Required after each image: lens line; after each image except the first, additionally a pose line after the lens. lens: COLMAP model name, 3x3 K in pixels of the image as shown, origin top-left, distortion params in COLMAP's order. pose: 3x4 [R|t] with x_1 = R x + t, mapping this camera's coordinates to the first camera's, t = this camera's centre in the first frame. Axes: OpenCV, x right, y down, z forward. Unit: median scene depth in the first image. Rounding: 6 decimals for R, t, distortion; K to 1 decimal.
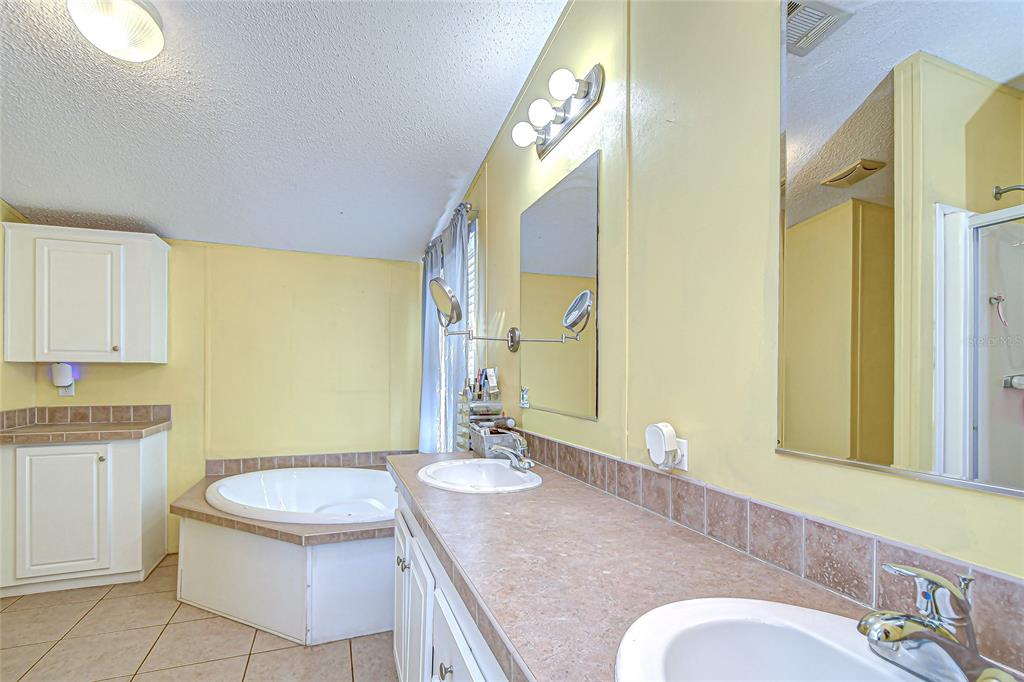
lens RADIAL K [[458.4, 0, 518.9], [0, 458.4, 371.4], [0, 0, 1]] dist [0.000991, -0.004615]
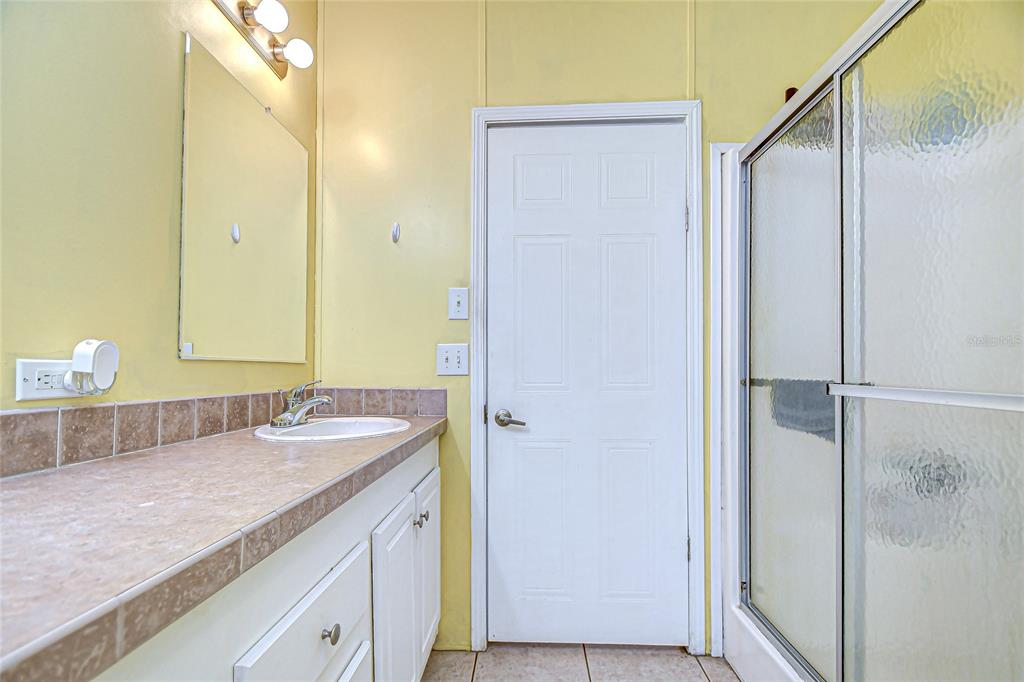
lens RADIAL K [[458.4, 0, 518.9], [0, 458.4, 371.4], [0, 0, 1]] dist [0.000991, -0.004615]
pose [[-0.920199, -0.004264, 0.391428, -0.757925], [-0.007106, 0.999958, -0.005814, 0.183229], [-0.391387, -0.008131, -0.920190, 1.576400]]
